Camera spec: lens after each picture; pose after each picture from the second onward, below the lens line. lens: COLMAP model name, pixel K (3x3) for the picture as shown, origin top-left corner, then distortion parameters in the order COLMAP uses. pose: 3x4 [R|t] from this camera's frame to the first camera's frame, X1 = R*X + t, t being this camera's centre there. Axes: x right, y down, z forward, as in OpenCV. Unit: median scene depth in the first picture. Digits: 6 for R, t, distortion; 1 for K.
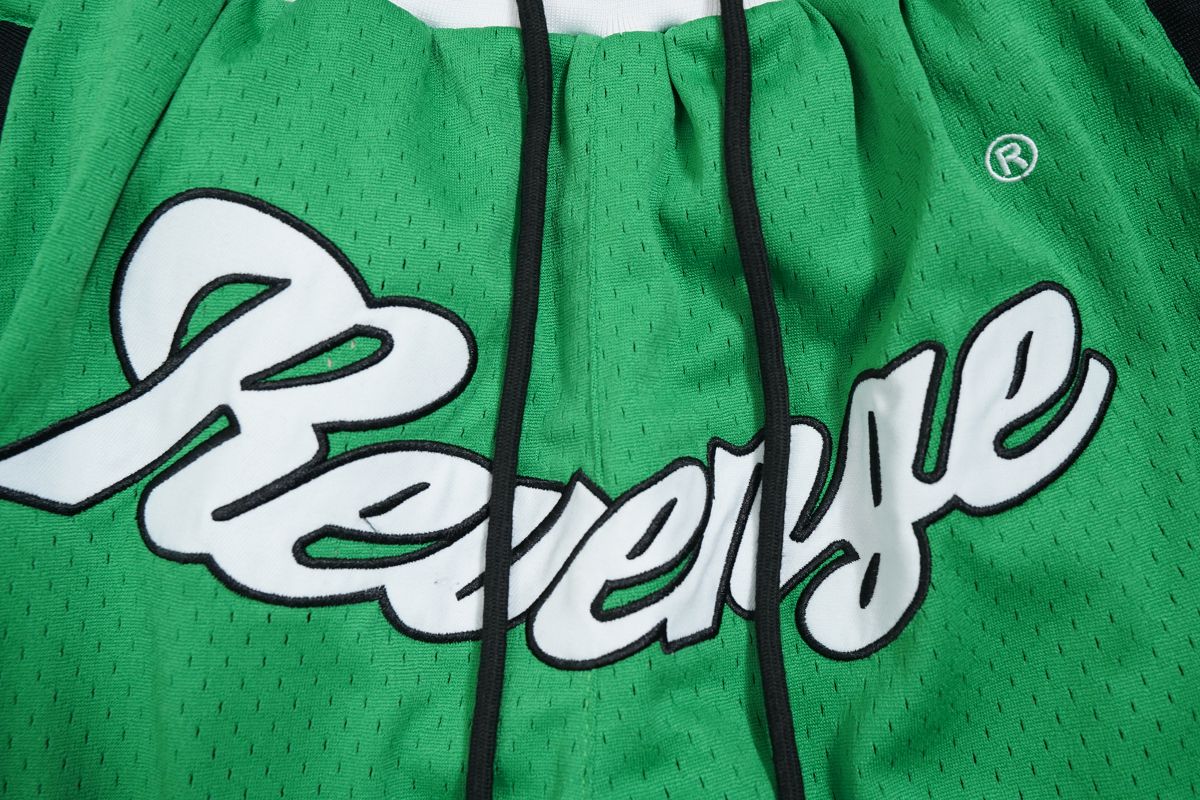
lens RADIAL K [[953.1, 0, 600.0], [0, 953.1, 400.0], [0, 0, 1]] dist [-0.043256, 0.000487]
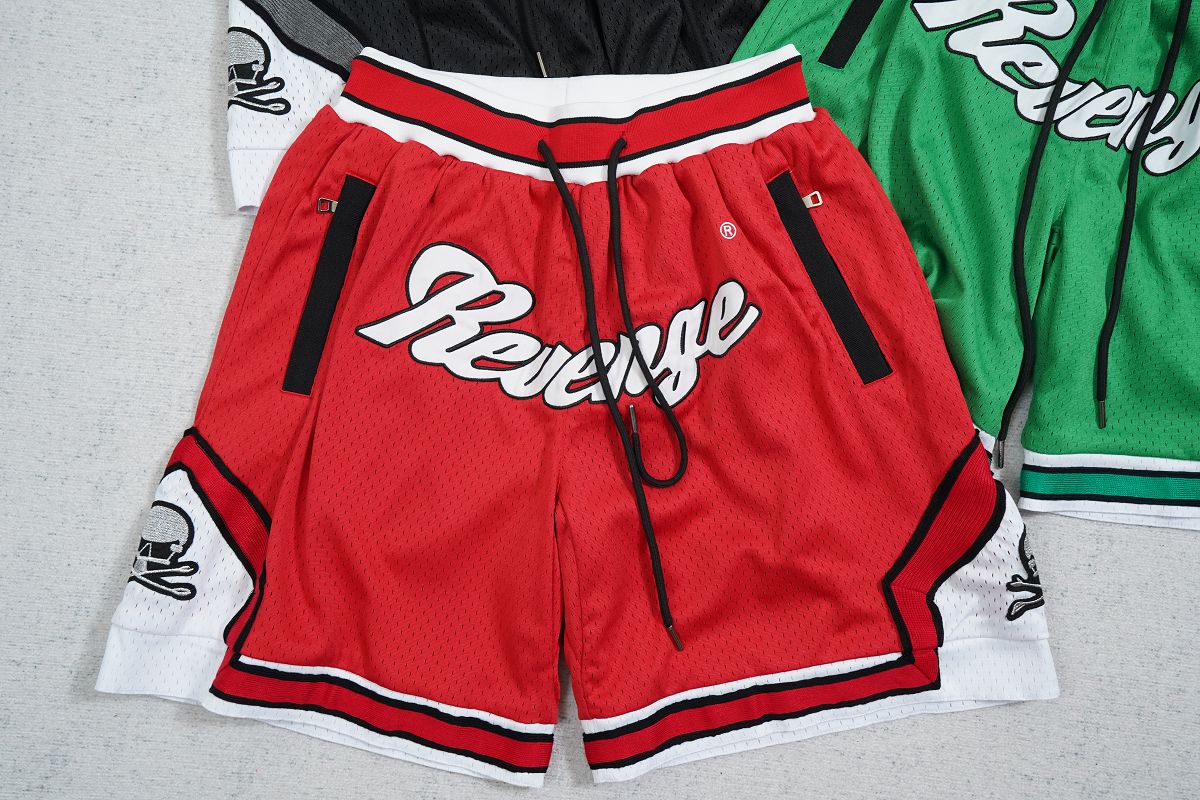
lens RADIAL K [[1145.8, 0, 600.0], [0, 1145.8, 400.0], [0, 0, 1]] dist [0.062517, 0.016038]
pose [[0.942581, 0.331164, 0.043264, -1.248303], [-0.331760, 0.943336, 0.007204, 1.449638], [-0.038427, -0.021144, 0.999038, -2.438938]]
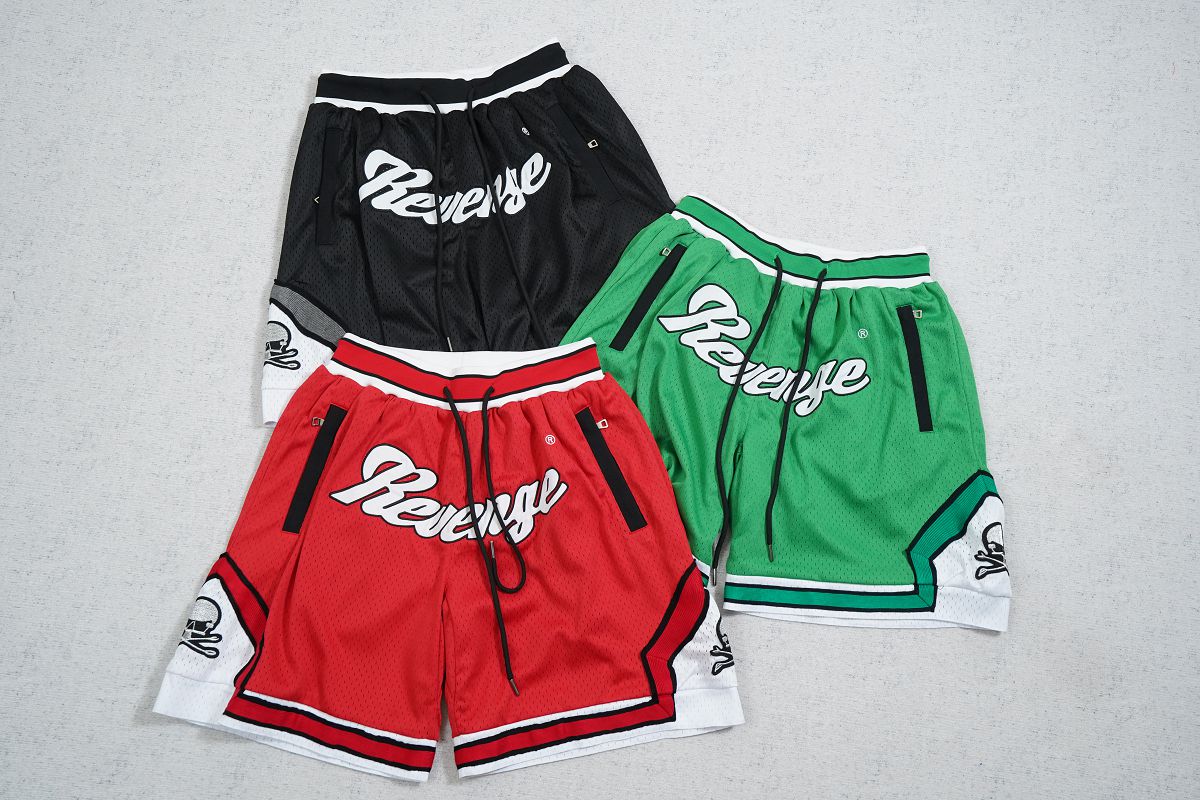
lens RADIAL K [[1145.8, 0, 600.0], [0, 1145.8, 400.0], [0, 0, 1]] dist [0.062517, 0.016038]
pose [[0.935509, 0.353207, -0.008187, -0.703345], [-0.347267, 0.915019, -0.205295, 1.801696], [-0.065021, 0.194899, 0.978666, -4.819772]]
